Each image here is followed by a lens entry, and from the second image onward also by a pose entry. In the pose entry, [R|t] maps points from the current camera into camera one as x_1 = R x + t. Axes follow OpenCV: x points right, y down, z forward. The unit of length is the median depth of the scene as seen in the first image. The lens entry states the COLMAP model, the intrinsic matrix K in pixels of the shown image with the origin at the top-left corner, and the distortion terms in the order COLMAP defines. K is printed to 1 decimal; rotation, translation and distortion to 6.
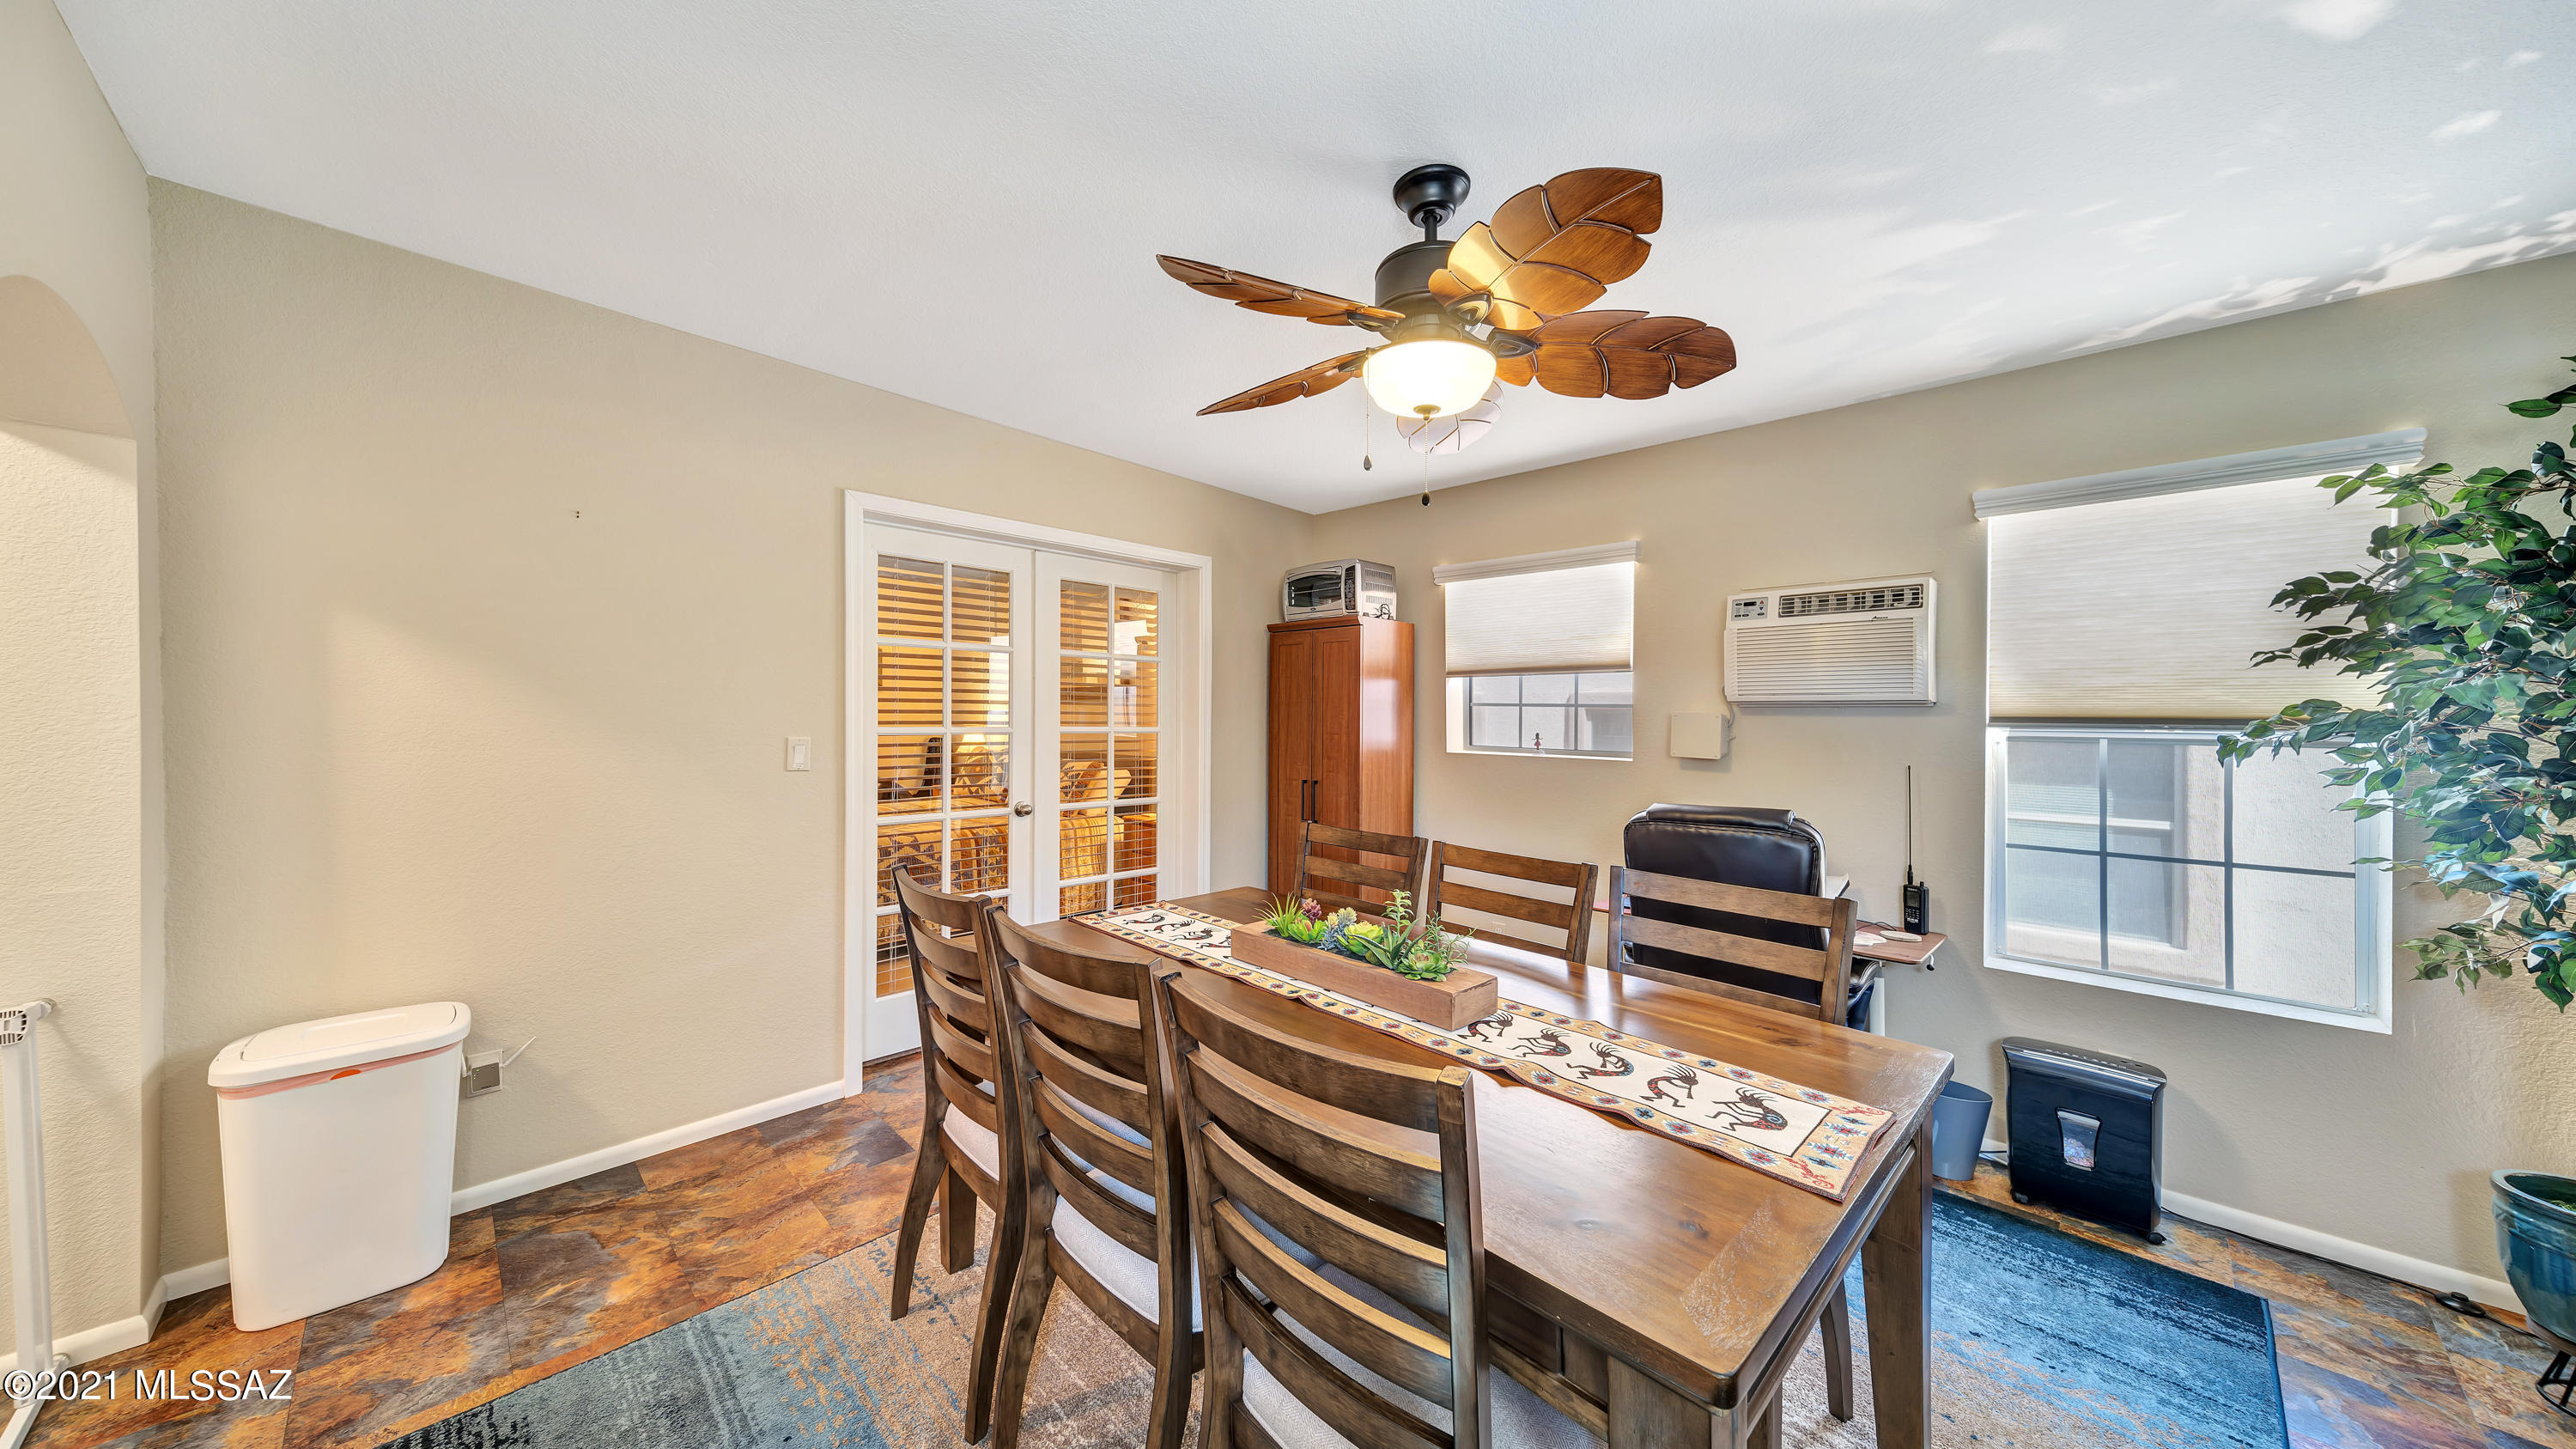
lens RADIAL K [[842.2, 0, 1263.9], [0, 842.2, 720.4], [0, 0, 1]] dist [0.021624, -0.000580]
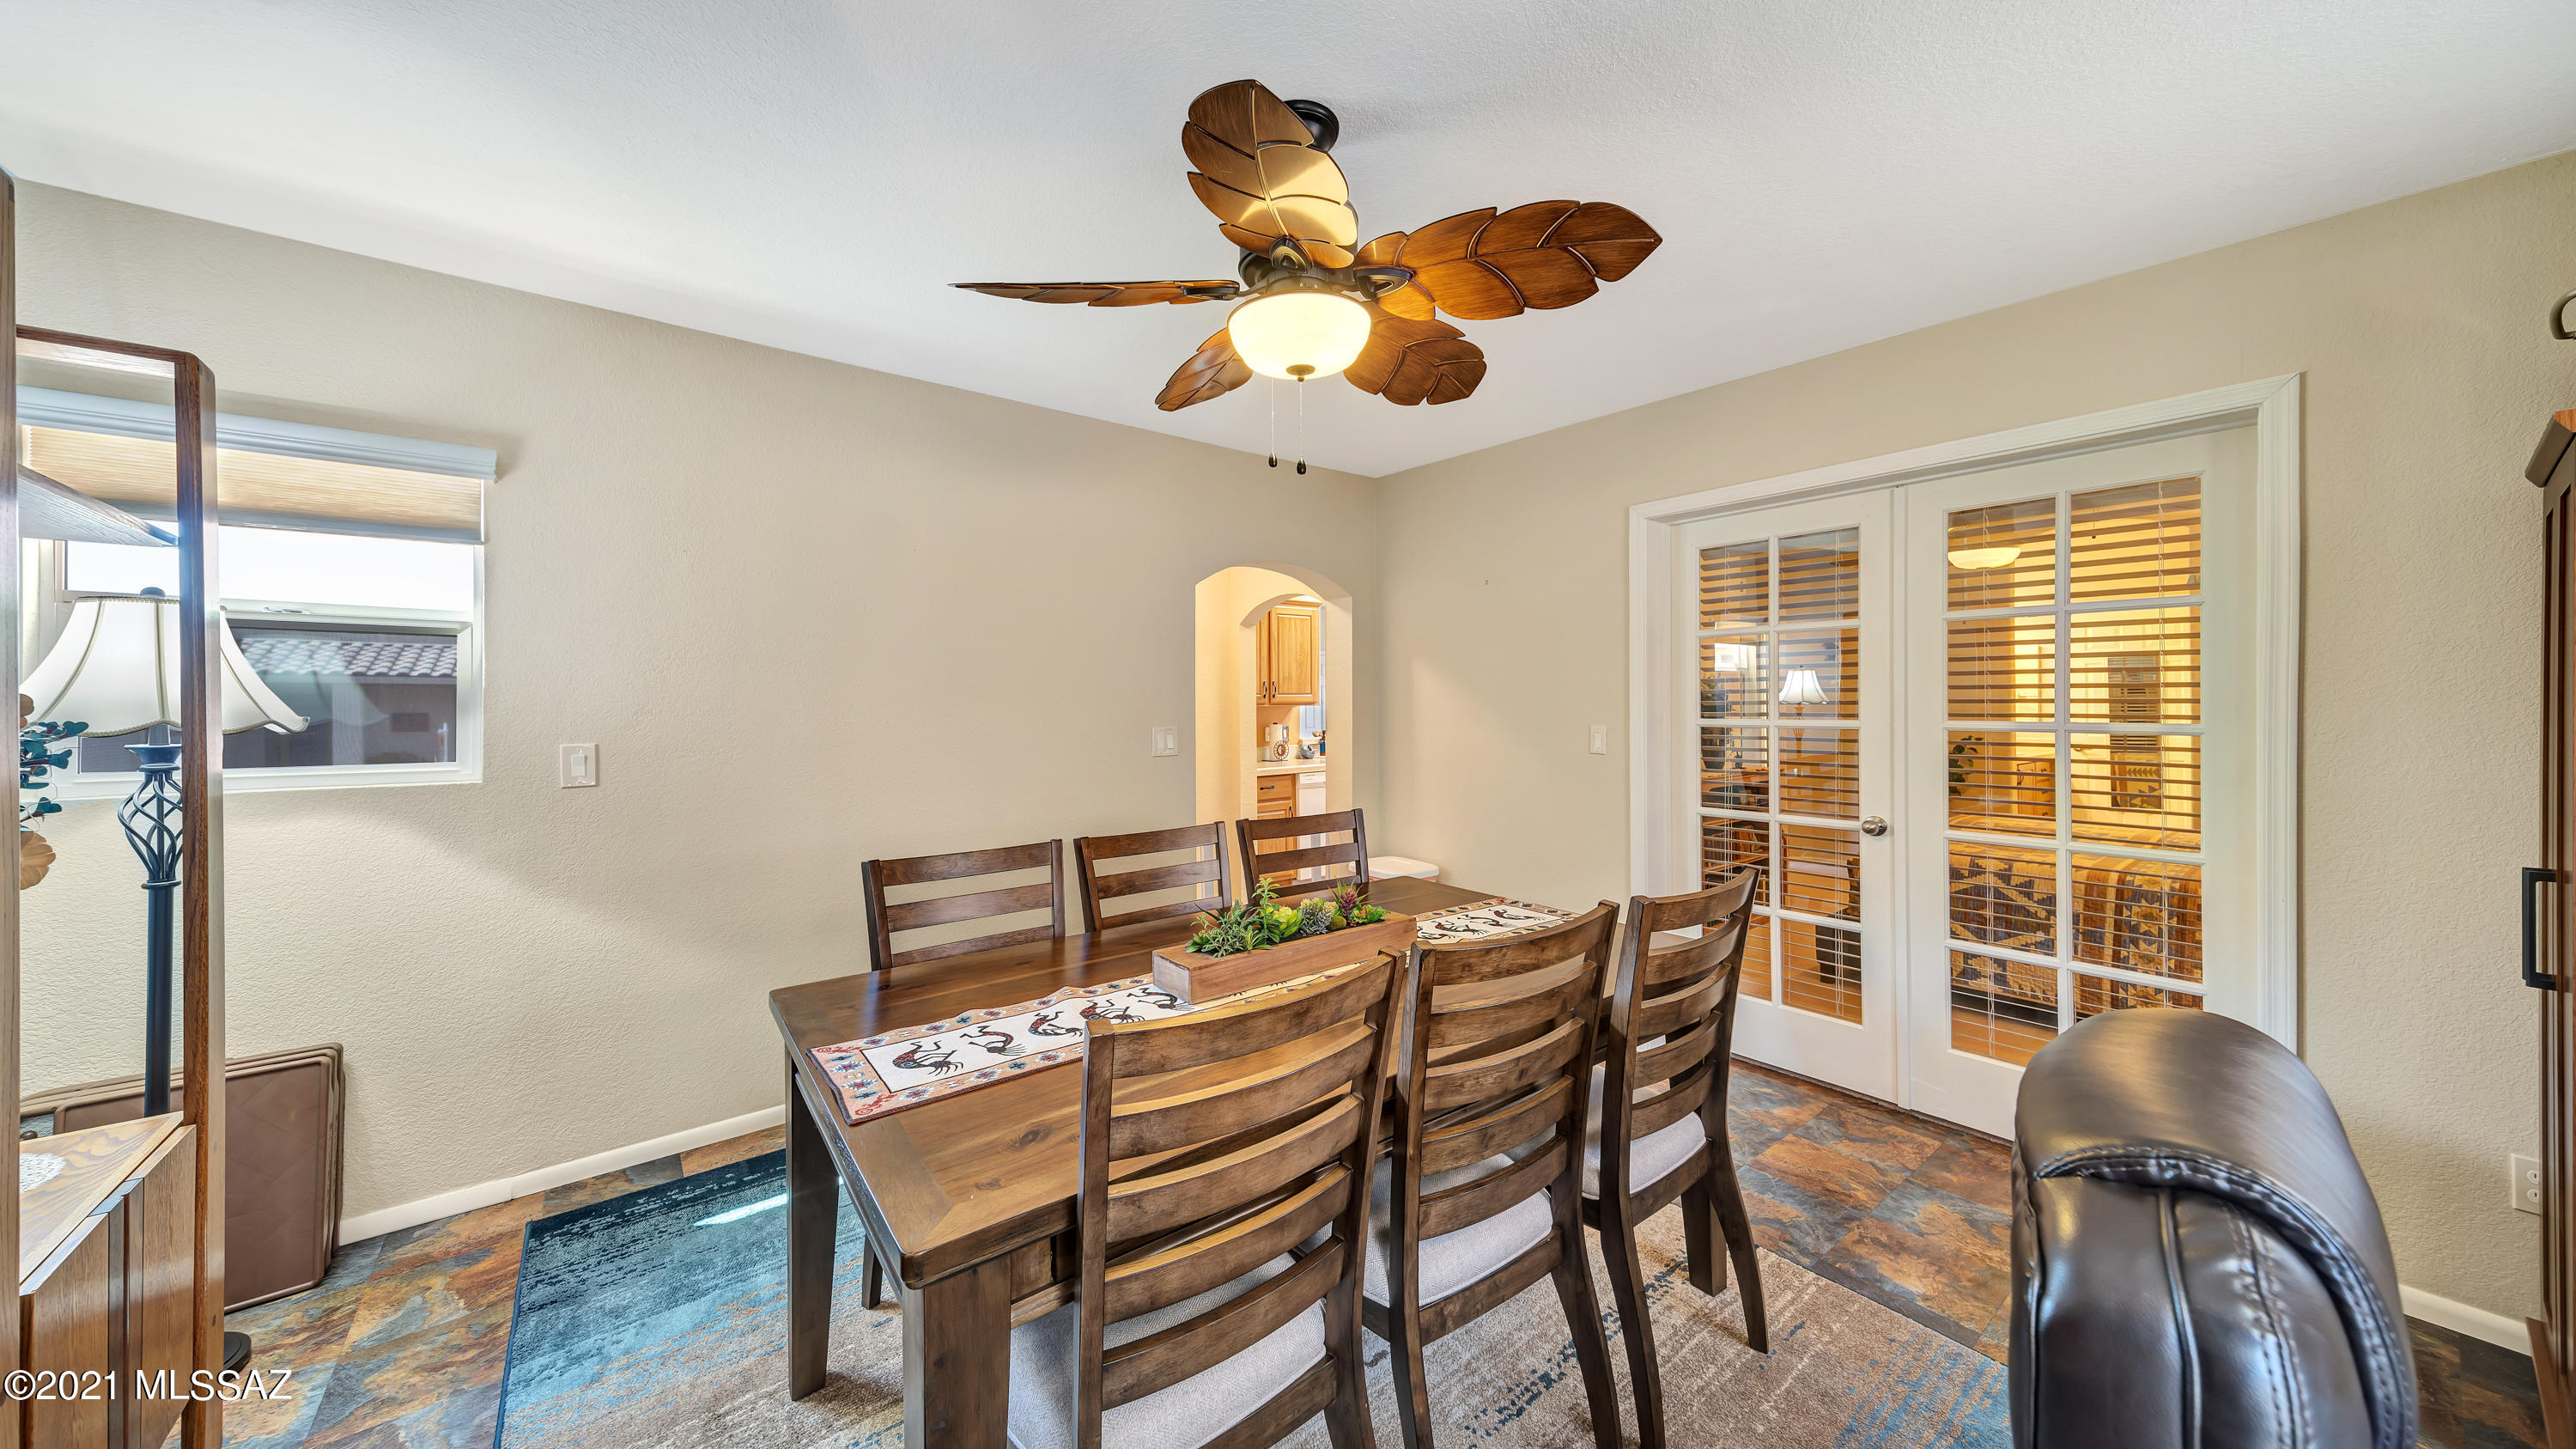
lens RADIAL K [[842.2, 0, 1270.7], [0, 842.2, 705.7], [0, 0, 1]] dist [0.021624, -0.000580]
pose [[-0.103122, -0.006335, -0.994649, 1.344099], [-0.002762, 0.999978, -0.006083, 0.001106], [0.994665, 0.002120, -0.103137, 1.283871]]
